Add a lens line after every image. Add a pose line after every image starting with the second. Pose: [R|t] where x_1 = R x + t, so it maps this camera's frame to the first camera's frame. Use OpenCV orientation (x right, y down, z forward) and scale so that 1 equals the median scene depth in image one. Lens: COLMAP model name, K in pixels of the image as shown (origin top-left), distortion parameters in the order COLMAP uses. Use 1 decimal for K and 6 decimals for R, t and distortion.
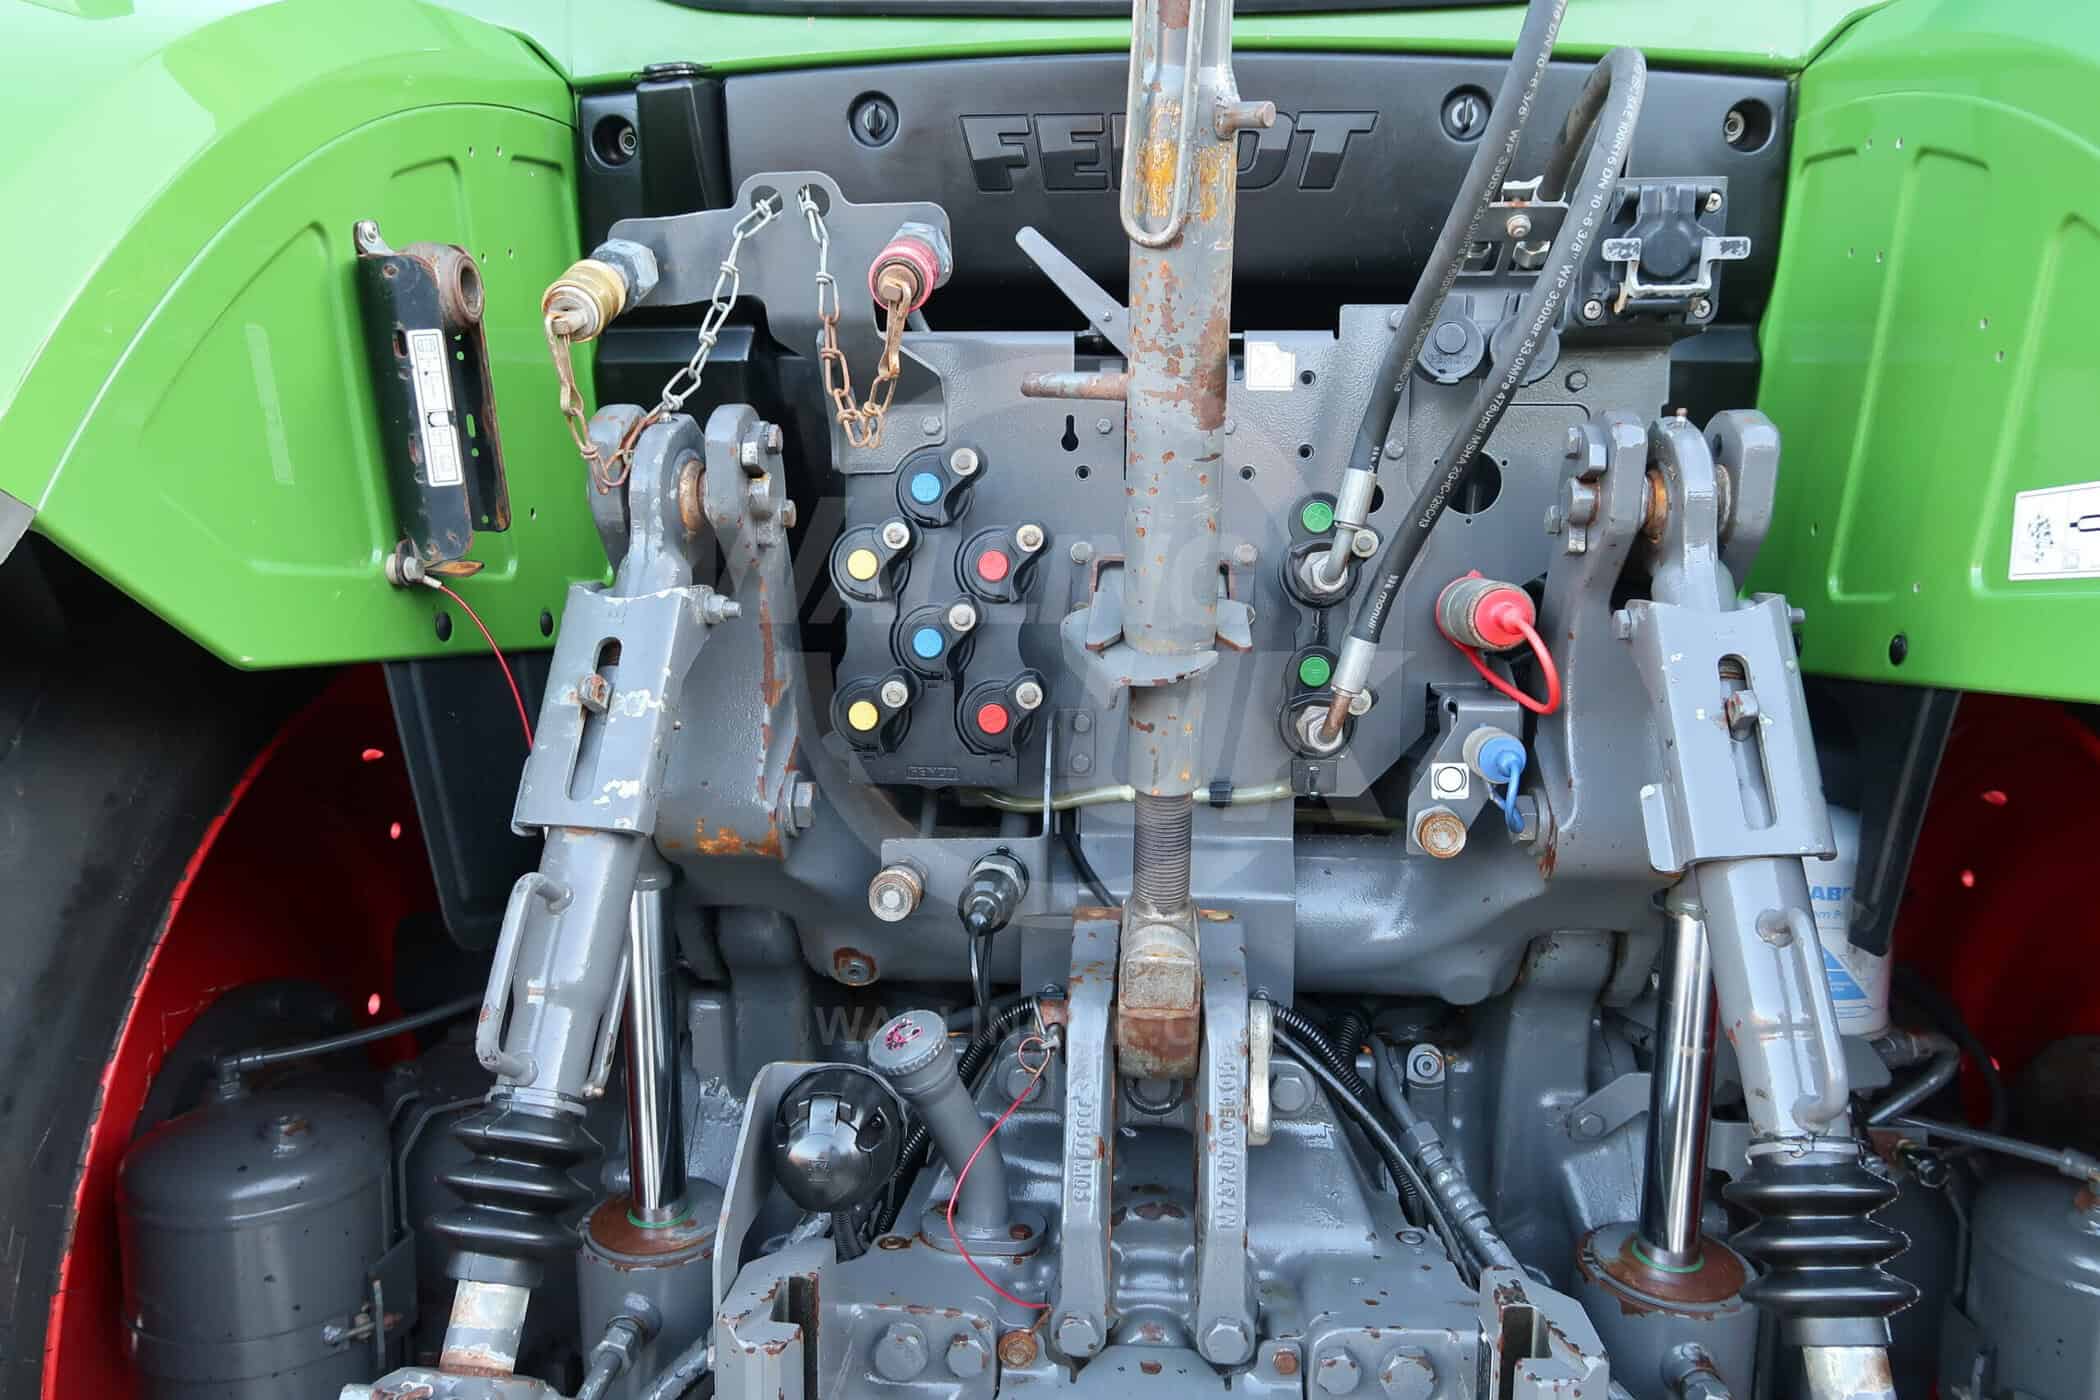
lens RADIAL K [[1443.8, 0, 1046.9], [0, 1443.8, 702.2], [0, 0, 1]] dist [-0.019930, 0.003320]
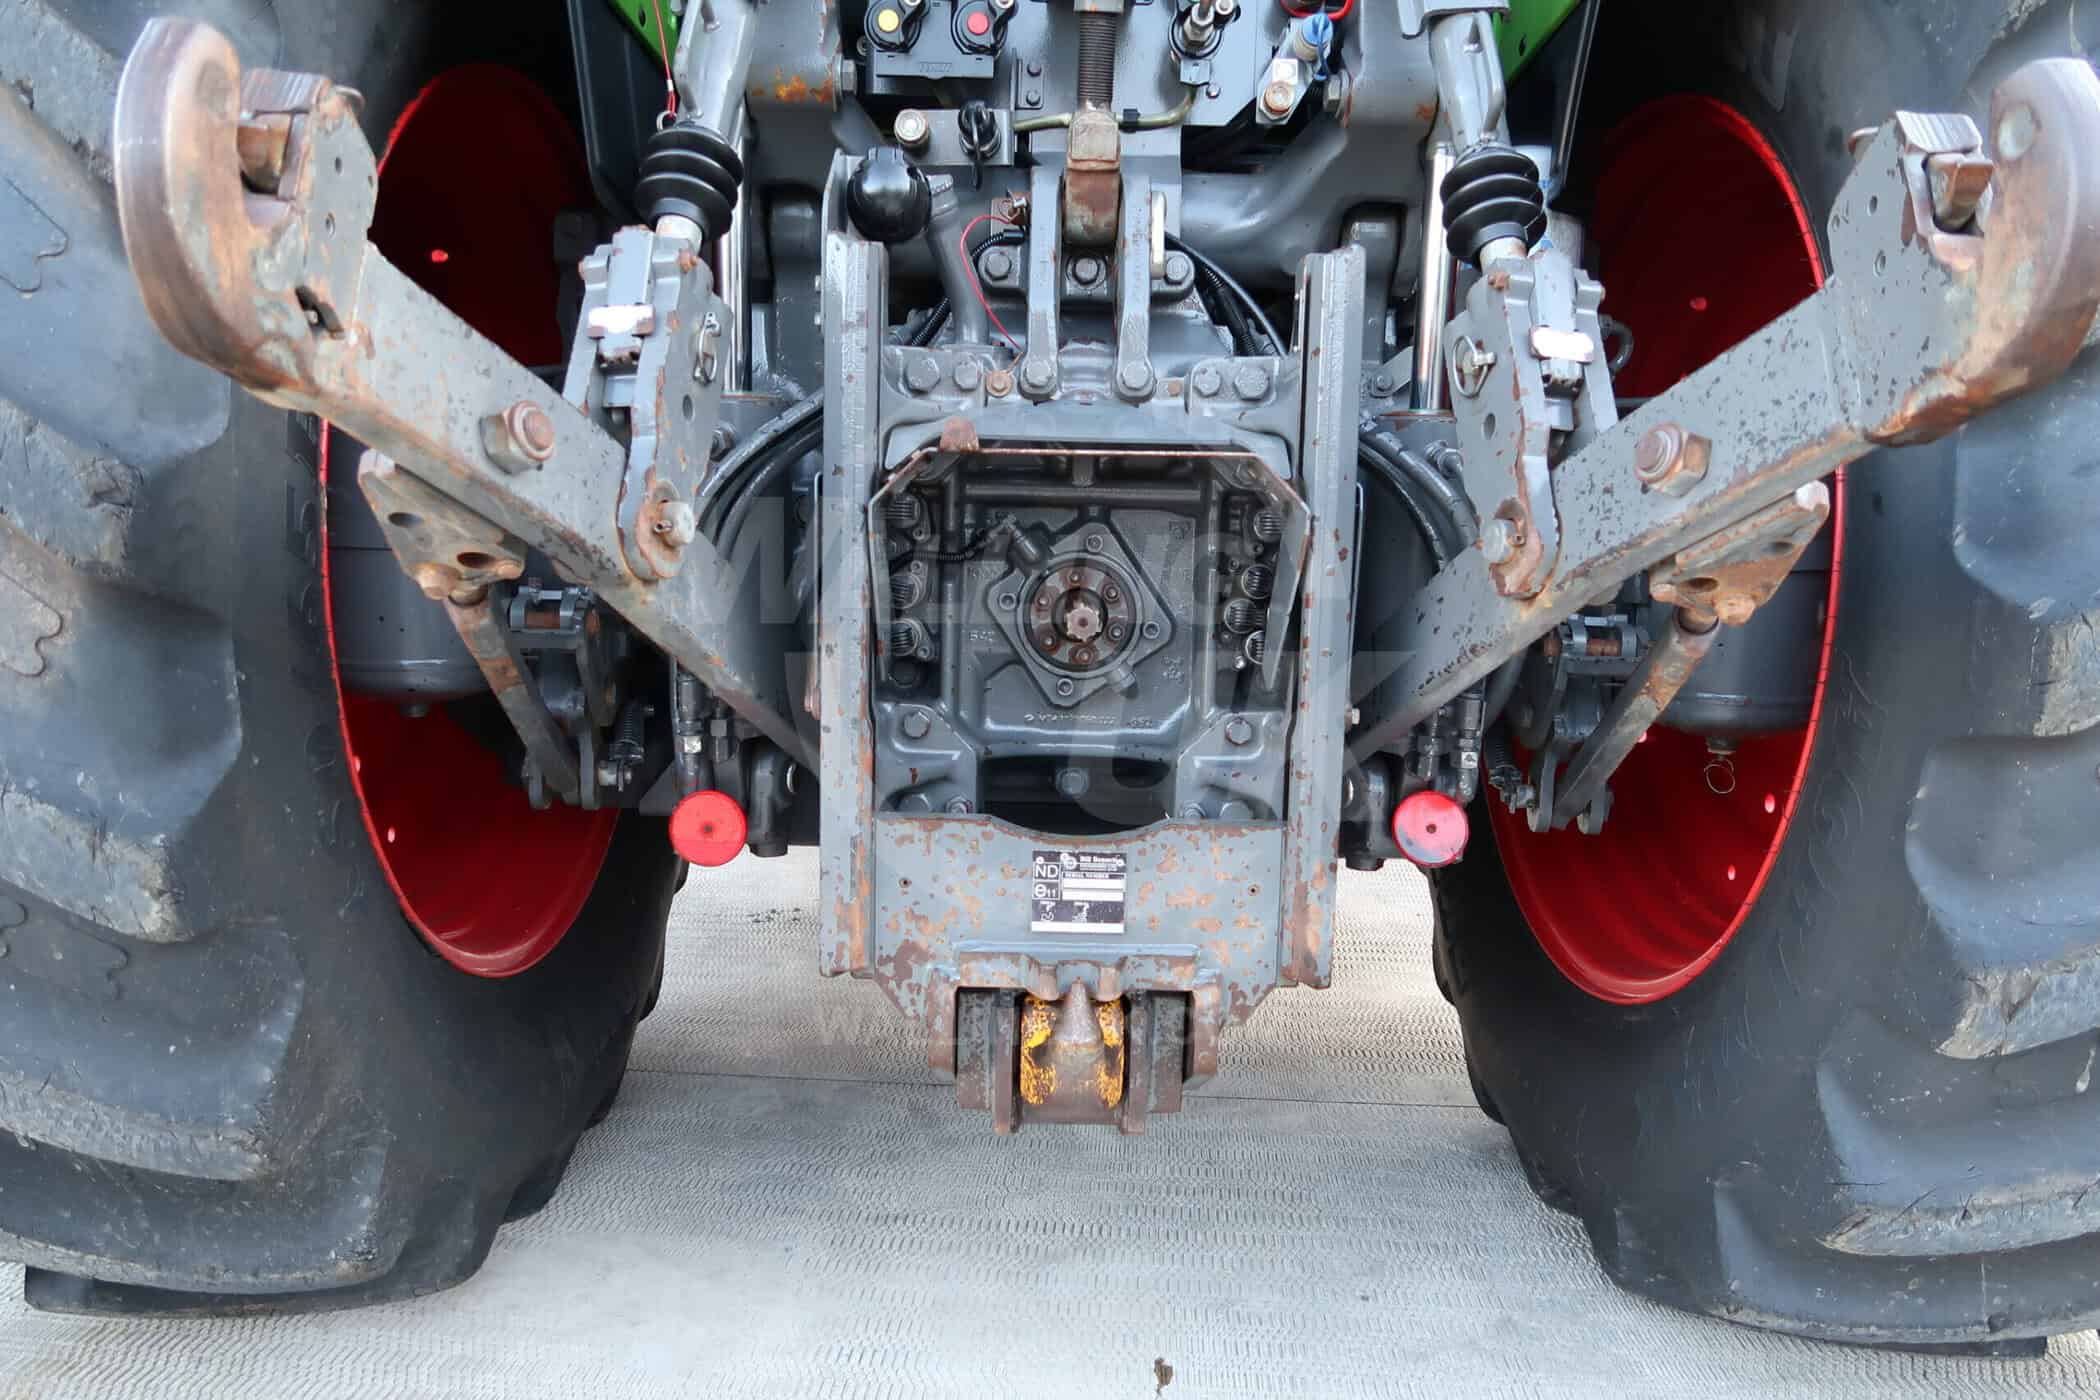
lens RADIAL K [[1443.8, 0, 1046.9], [0, 1443.8, 702.2], [0, 0, 1]] dist [-0.019930, 0.003320]
pose [[0.996776, 0.005775, 0.080026, -0.107060], [-0.006984, 0.999866, 0.014835, 0.902958], [-0.079930, -0.015346, 0.996682, -0.622710]]
